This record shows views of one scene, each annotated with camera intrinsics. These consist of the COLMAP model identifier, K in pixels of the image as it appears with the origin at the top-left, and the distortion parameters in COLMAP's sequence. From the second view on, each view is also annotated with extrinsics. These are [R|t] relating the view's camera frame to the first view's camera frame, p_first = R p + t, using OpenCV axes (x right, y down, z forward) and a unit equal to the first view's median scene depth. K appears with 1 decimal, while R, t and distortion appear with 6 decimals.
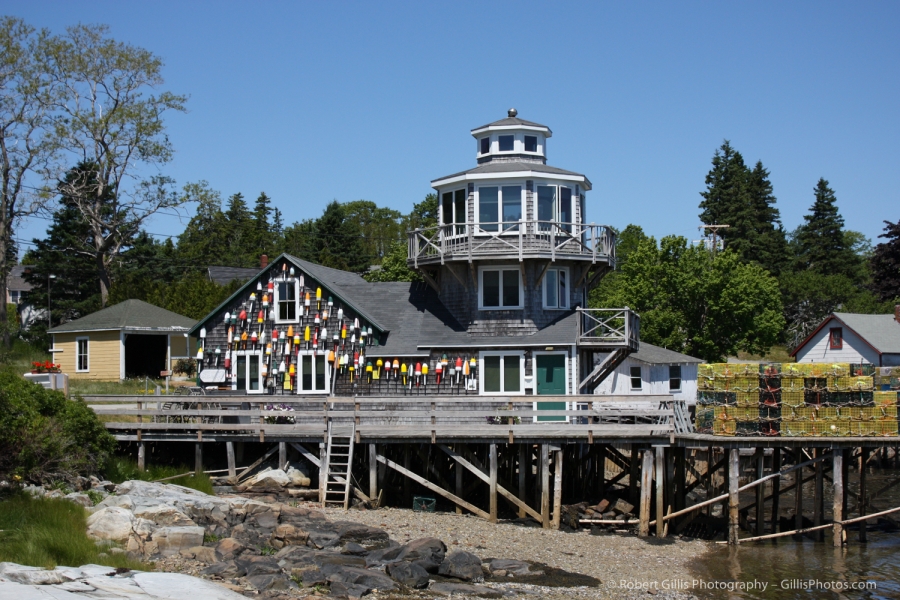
lens RADIAL K [[1483.6, 0, 450.0], [0, 1483.6, 300.0], [0, 0, 1]] dist [-0.005655, 0.026362]
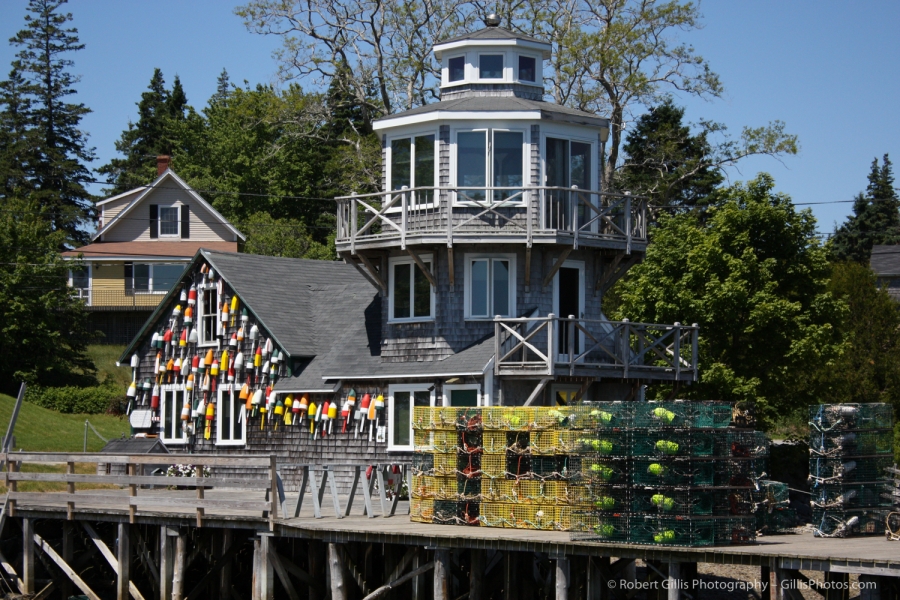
lens RADIAL K [[2194.5, 0, 450.0], [0, 2194.5, 300.0], [0, 0, 1]] dist [0.046445, 0.105784]
pose [[0.816758, -0.026336, -0.576379, 0.608245], [0.029720, 0.999552, -0.003556, 0.000510], [0.576214, -0.014226, 0.817175, 0.200699]]
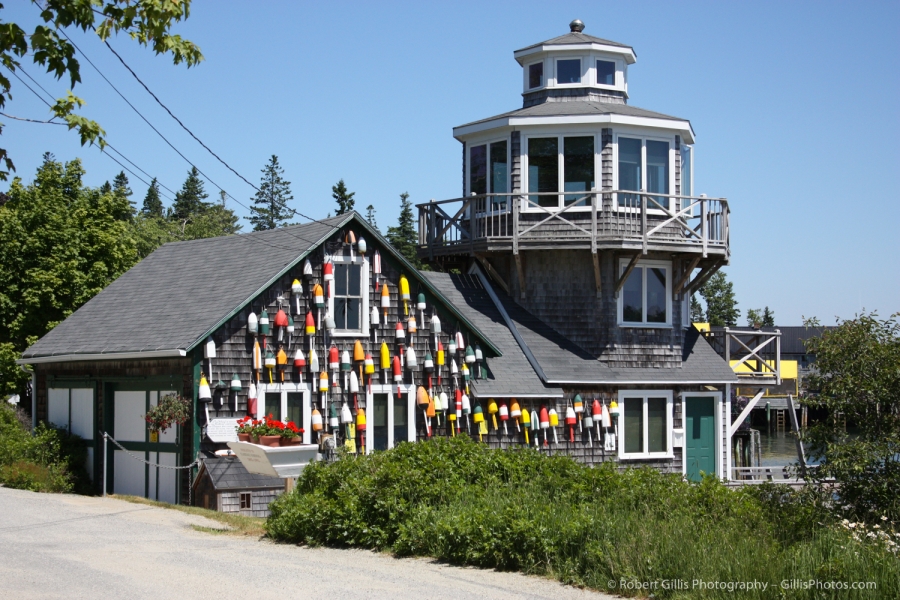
lens RADIAL K [[1685.2, 0, 450.0], [0, 1685.2, 300.0], [0, 0, 1]] dist [0.030749, 0.040369]
pose [[0.709043, 0.044421, 0.703765, -0.544391], [-0.053039, 0.998546, -0.009590, 0.005985], [-0.703168, -0.030527, 0.710368, 0.522886]]
